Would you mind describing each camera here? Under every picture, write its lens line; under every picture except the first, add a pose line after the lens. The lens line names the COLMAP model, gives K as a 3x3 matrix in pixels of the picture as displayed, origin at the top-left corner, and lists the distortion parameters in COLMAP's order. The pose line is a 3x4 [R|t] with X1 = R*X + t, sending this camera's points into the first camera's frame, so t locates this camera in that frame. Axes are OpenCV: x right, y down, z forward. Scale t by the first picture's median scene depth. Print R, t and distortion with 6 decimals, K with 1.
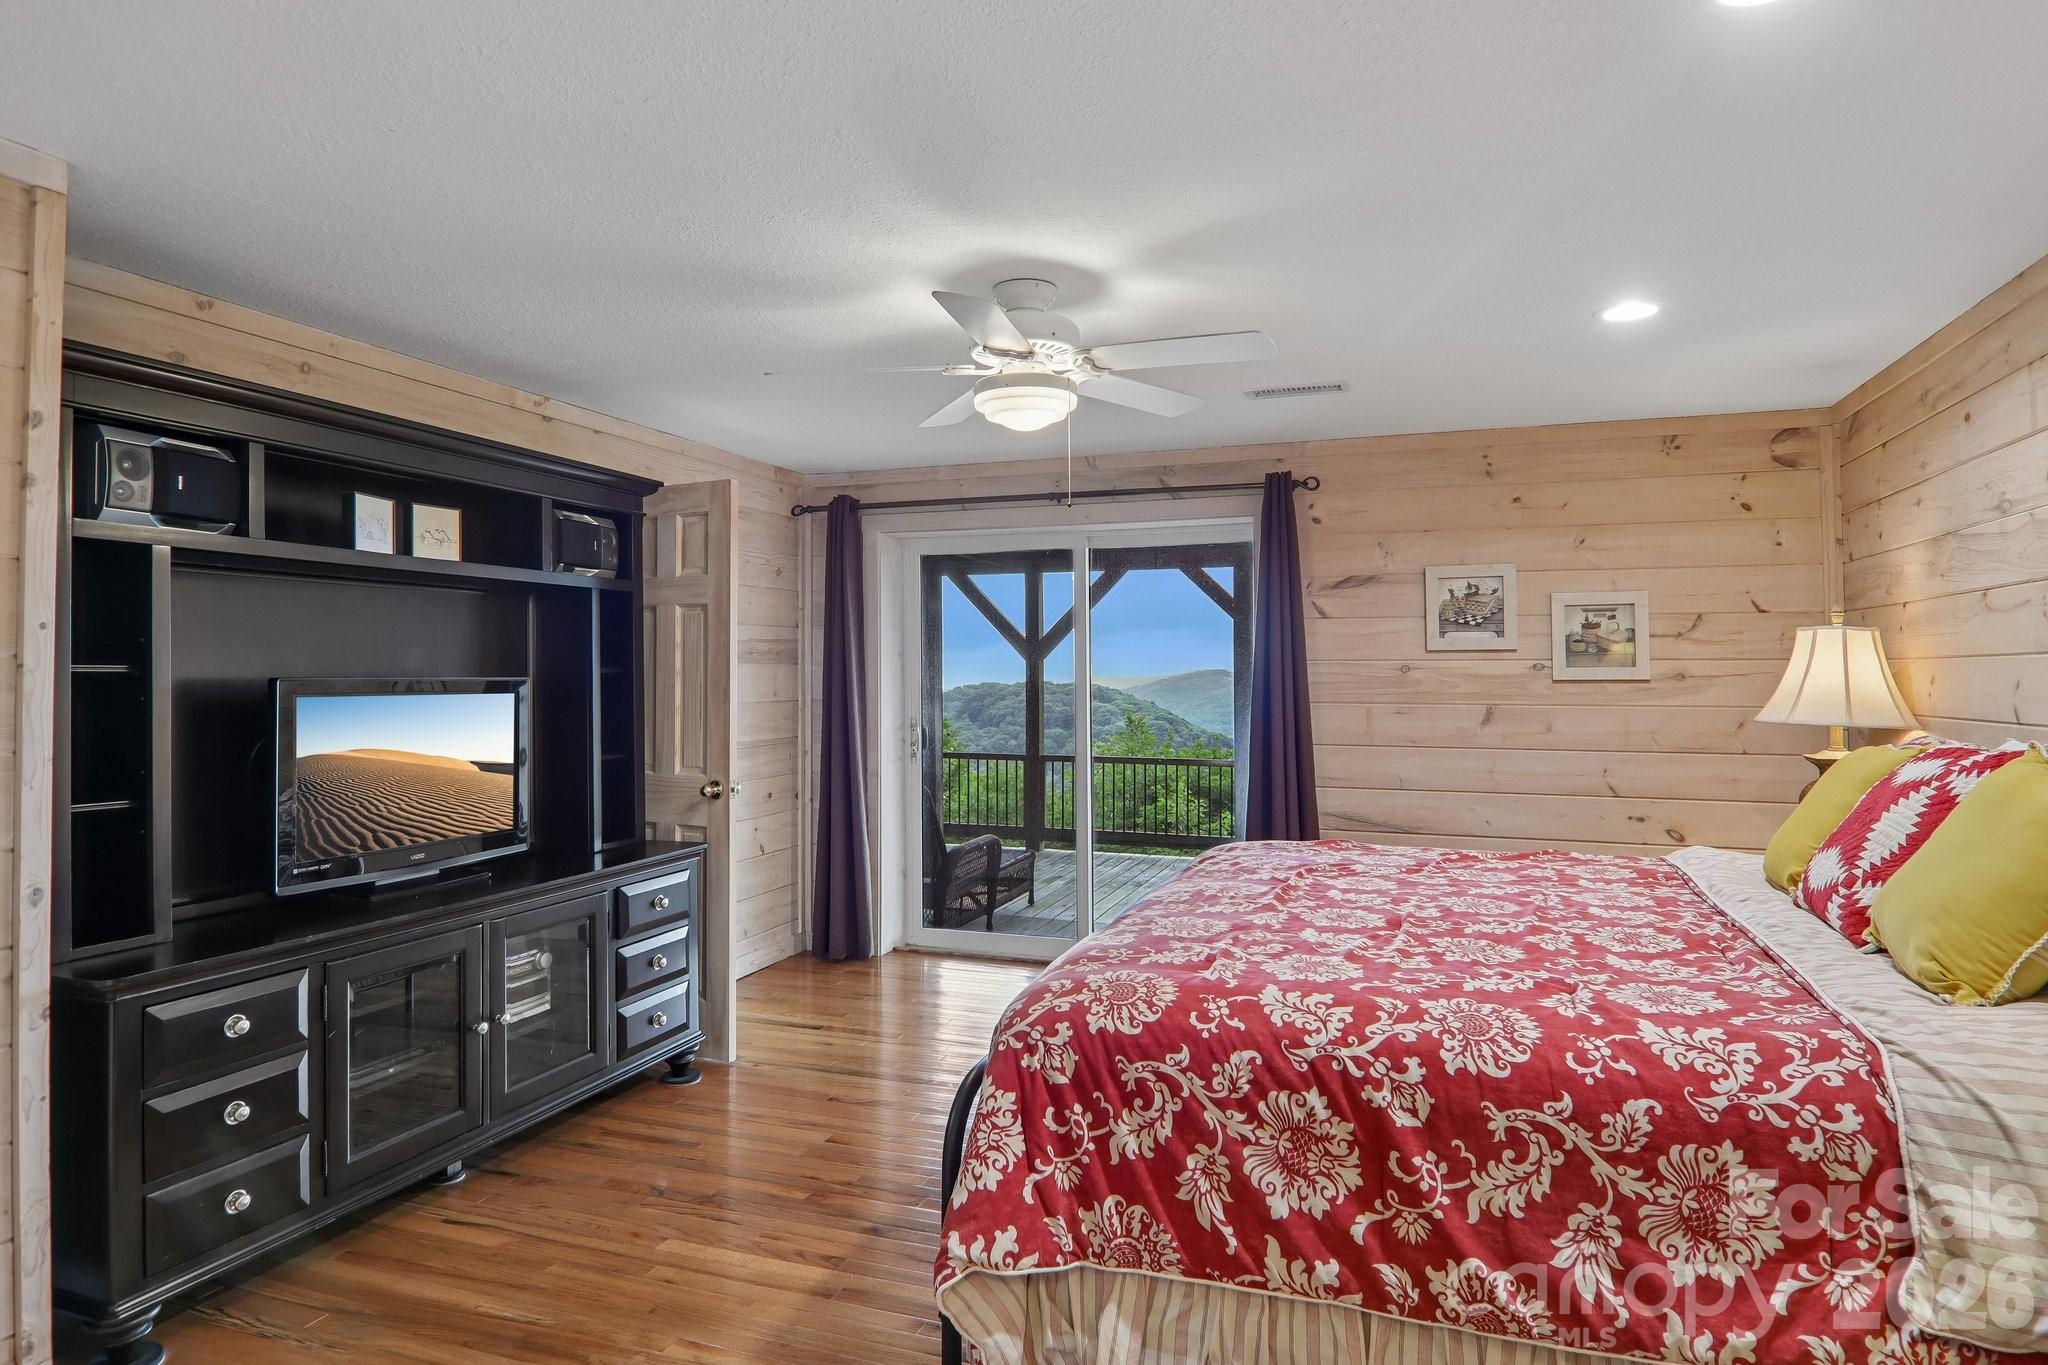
lens RADIAL K [[1154.2, 0, 1026.8], [0, 1154.2, 669.5], [0, 0, 1]] dist [-0.002442, -0.008004]
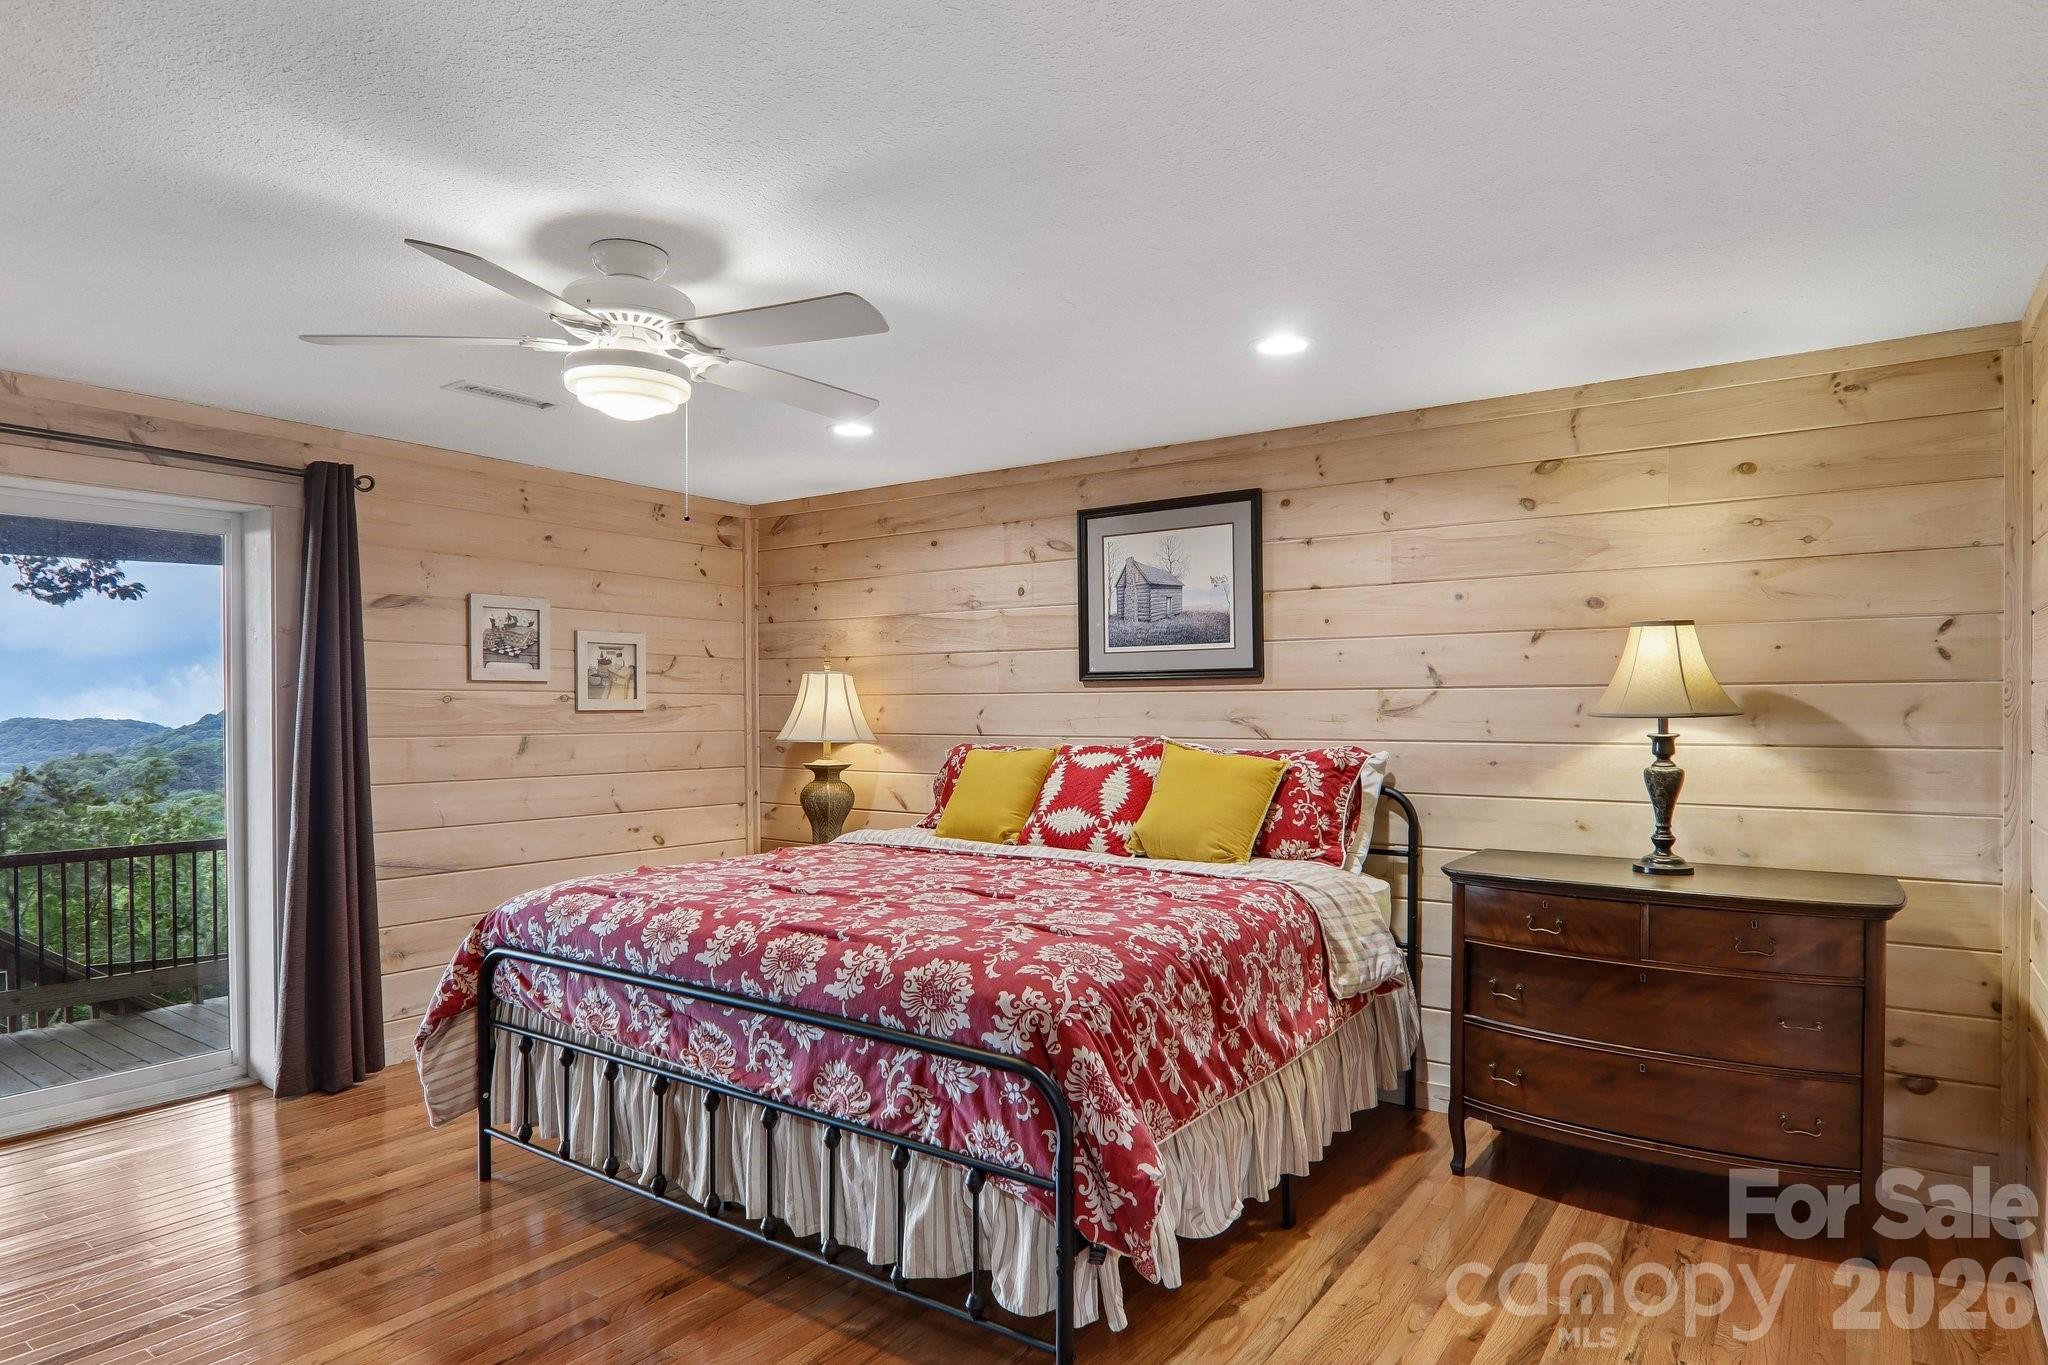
lens RADIAL K [[1154.2, 0, 1038.1], [0, 1154.2, 723.4], [0, 0, 1]] dist [-0.002442, -0.008004]
pose [[0.270676, -0.012824, 0.962585, -0.473989], [-0.005814, 0.999871, 0.014956, 0.002619], [-0.962653, -0.009645, 0.270567, 0.295070]]
